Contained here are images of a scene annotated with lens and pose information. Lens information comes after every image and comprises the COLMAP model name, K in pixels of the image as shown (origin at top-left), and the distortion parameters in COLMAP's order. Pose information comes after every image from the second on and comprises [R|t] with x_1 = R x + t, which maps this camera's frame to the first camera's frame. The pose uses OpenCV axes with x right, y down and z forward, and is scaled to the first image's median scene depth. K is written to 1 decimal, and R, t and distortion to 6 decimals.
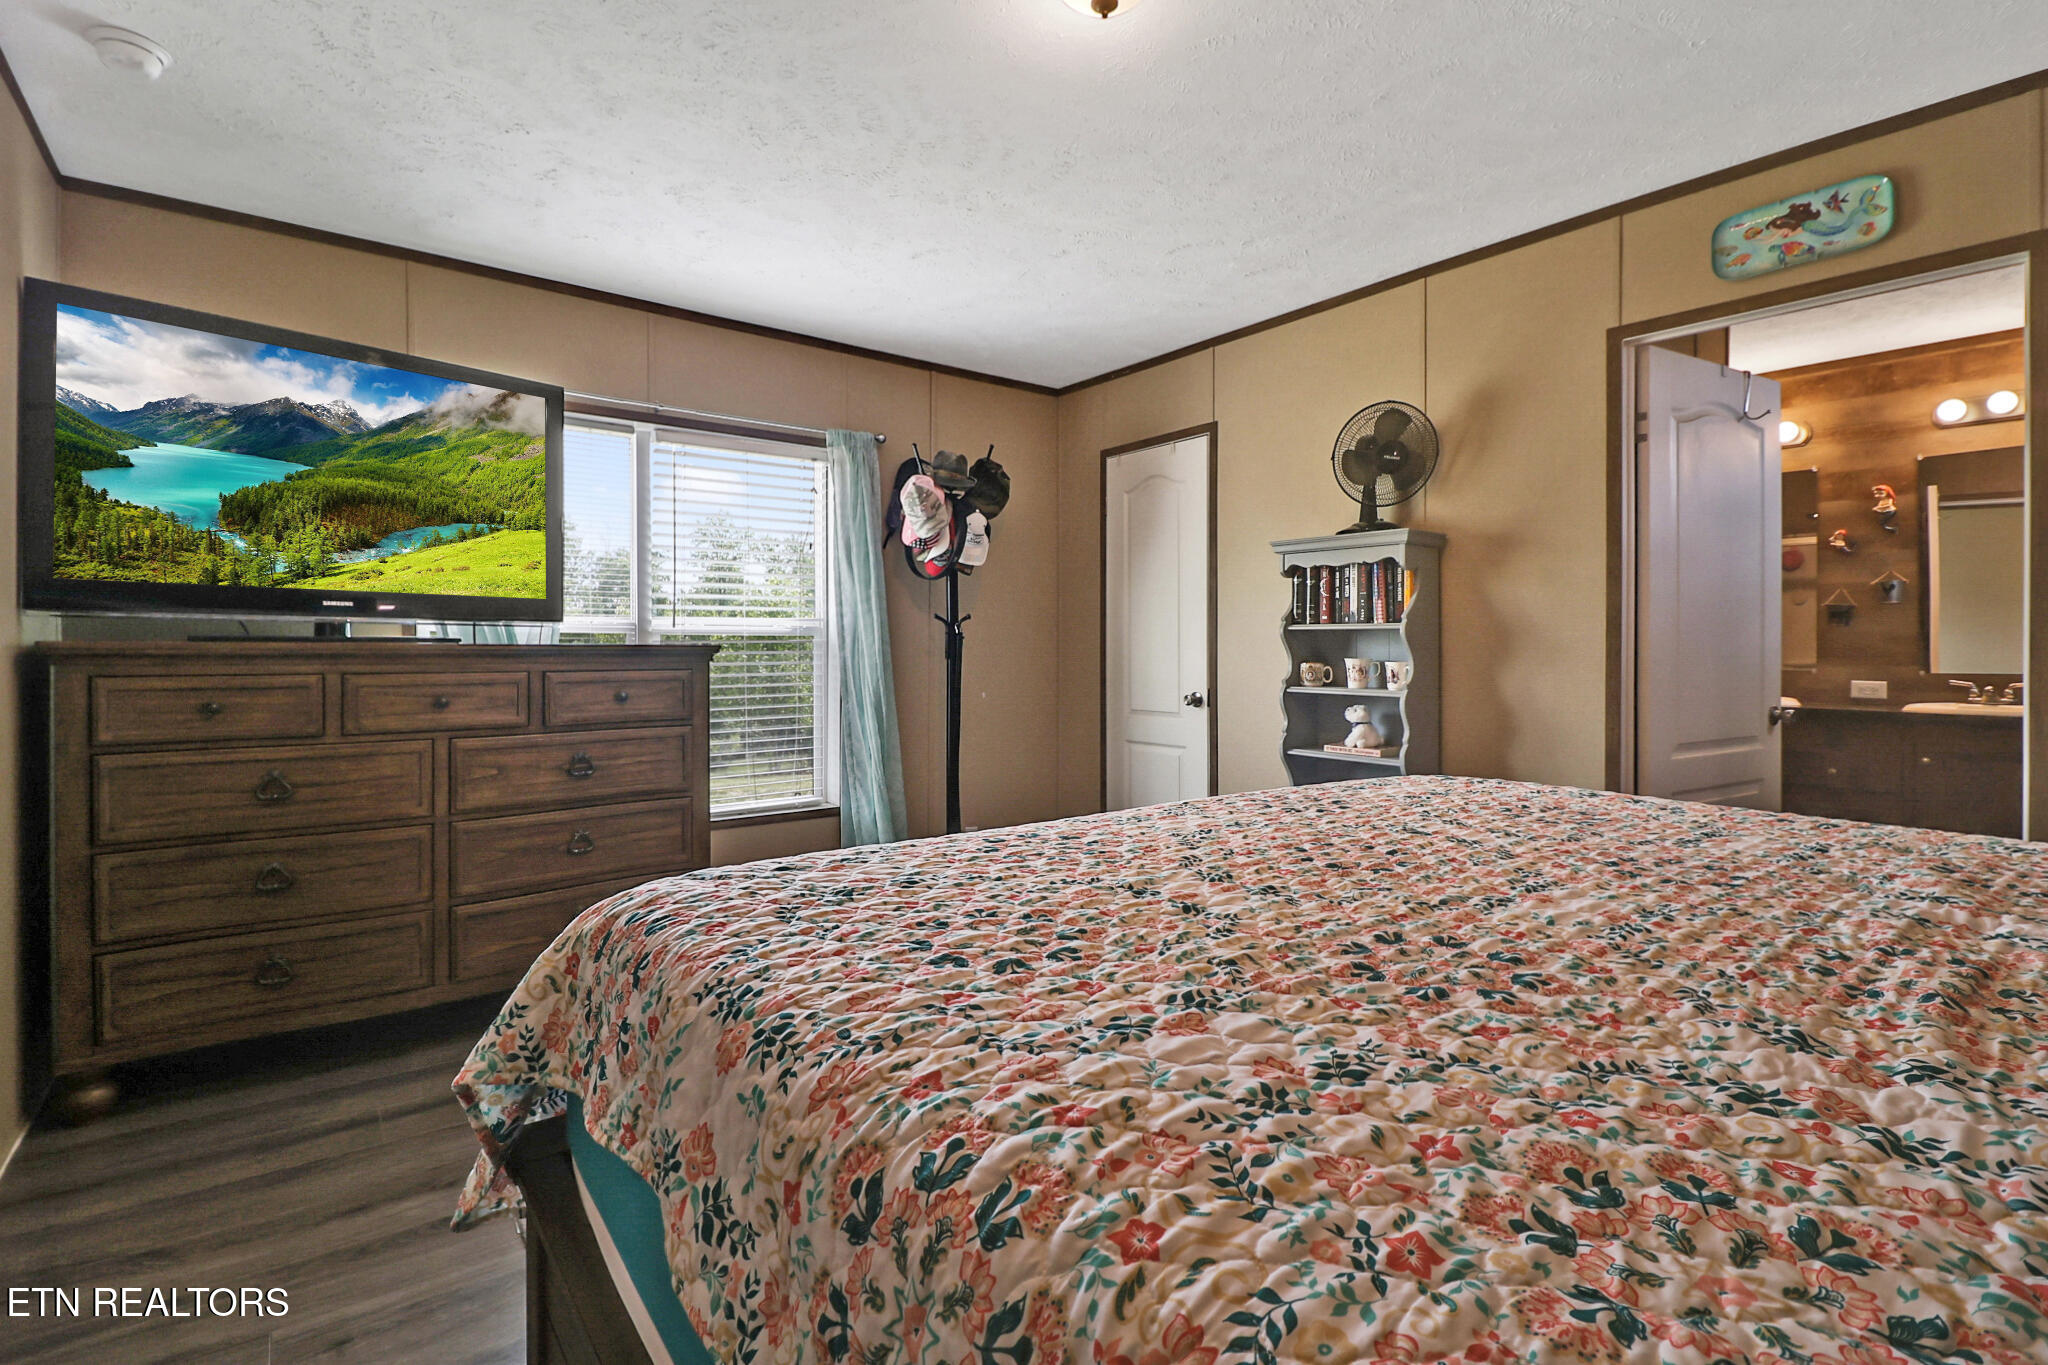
lens RADIAL K [[943.4, 0, 1023.7], [0, 943.4, 664.3], [0, 0, 1]] dist [-0.001418, -0.009373]
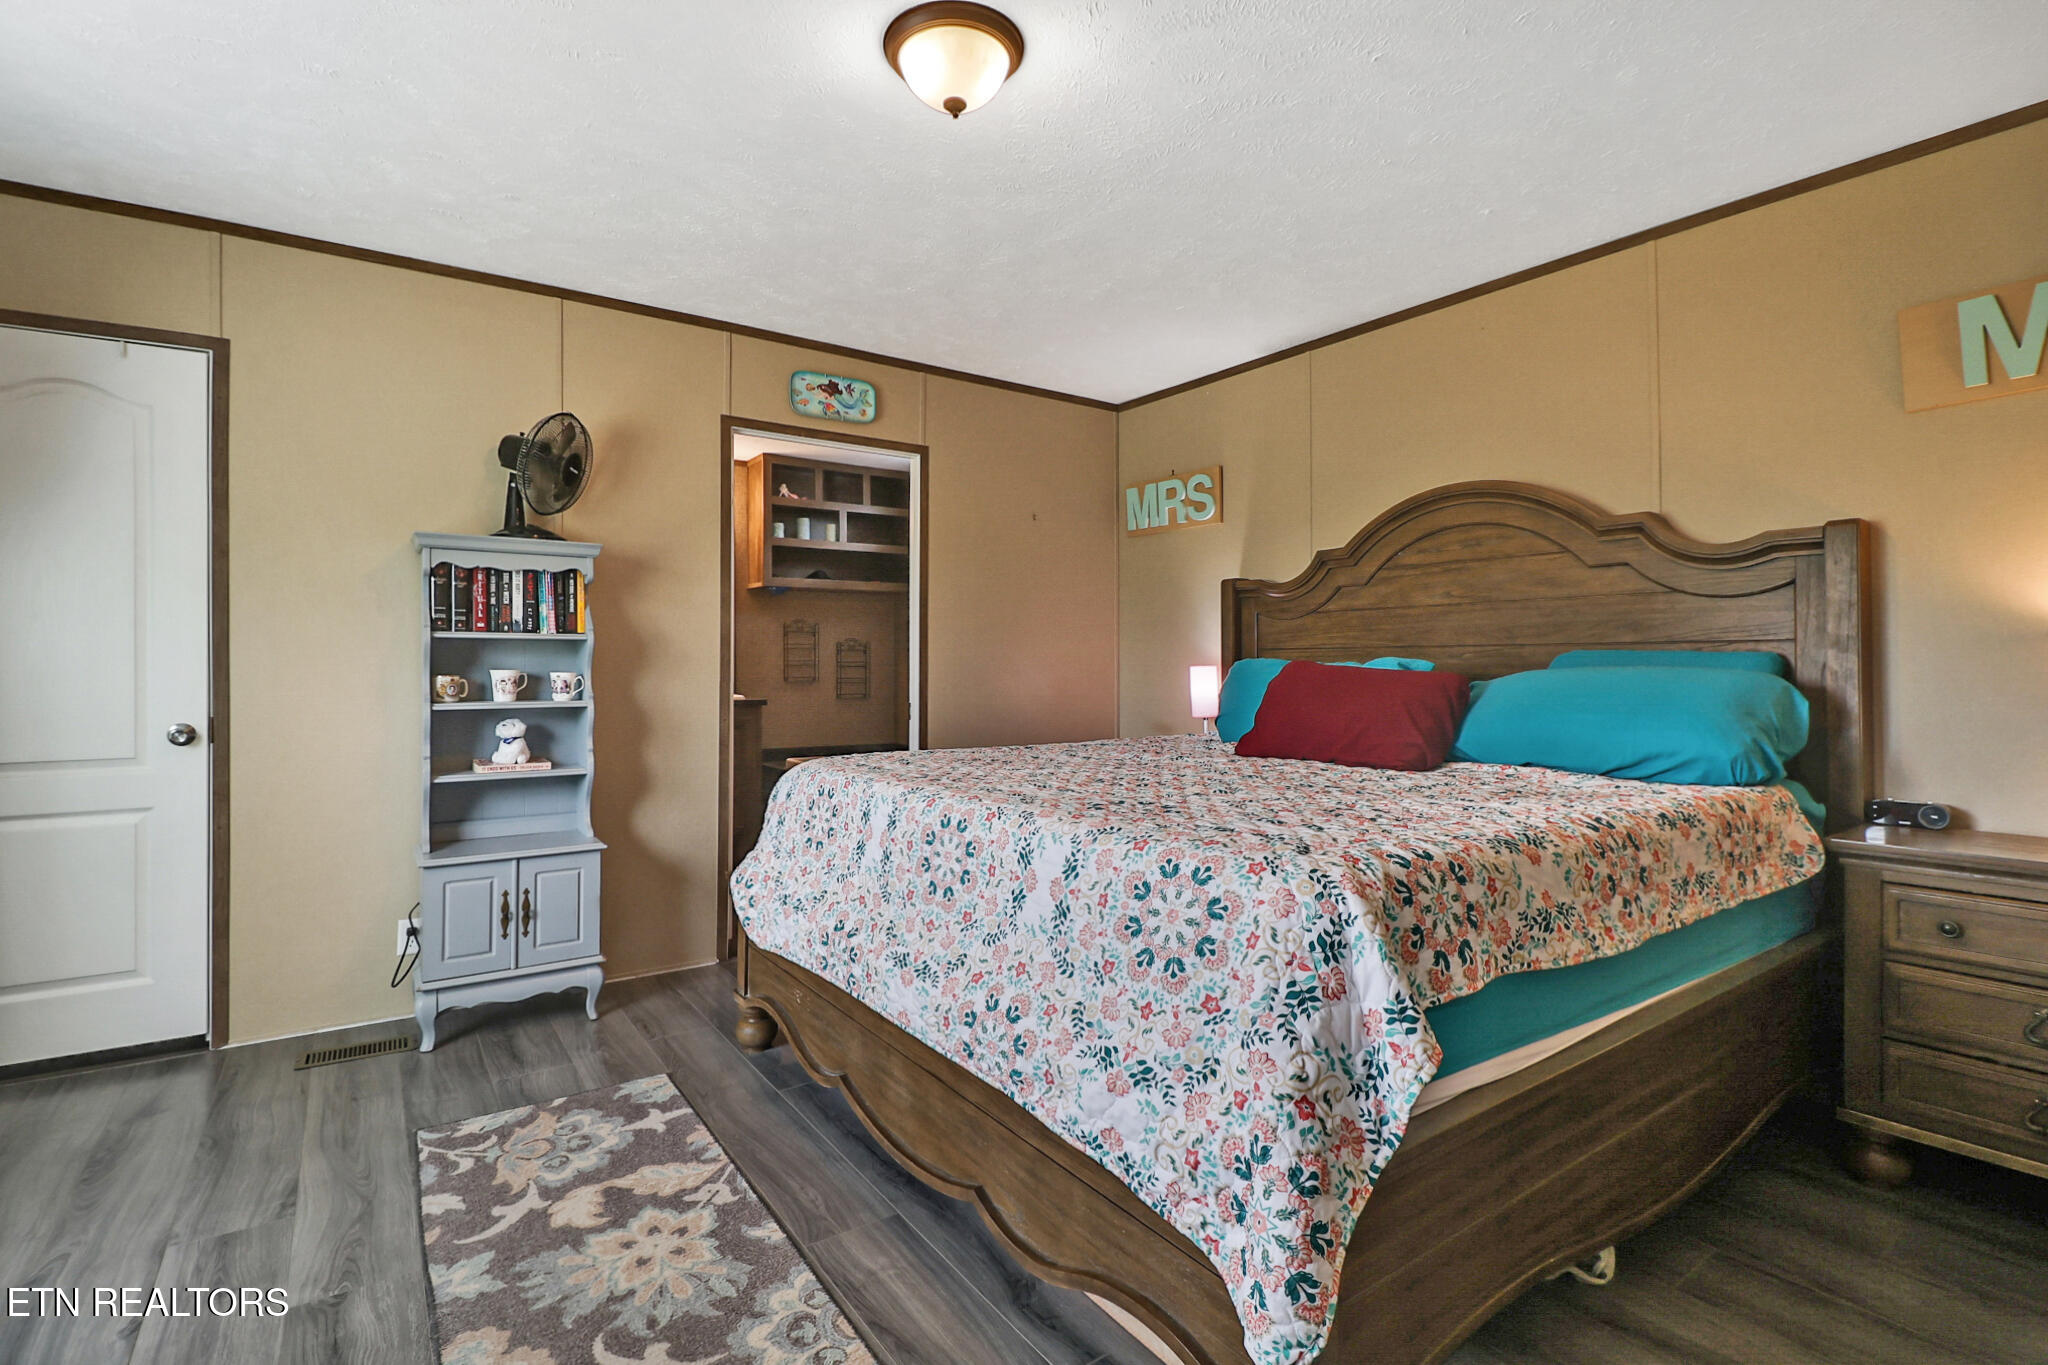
lens RADIAL K [[943.4, 0, 1021.7], [0, 943.4, 668.2], [0, 0, 1]] dist [-0.001418, -0.009373]
pose [[0.046946, -0.007510, 0.998869, -0.557614], [0.019373, 0.999790, 0.006606, -0.003919], [-0.998710, 0.019041, 0.047082, 0.439862]]
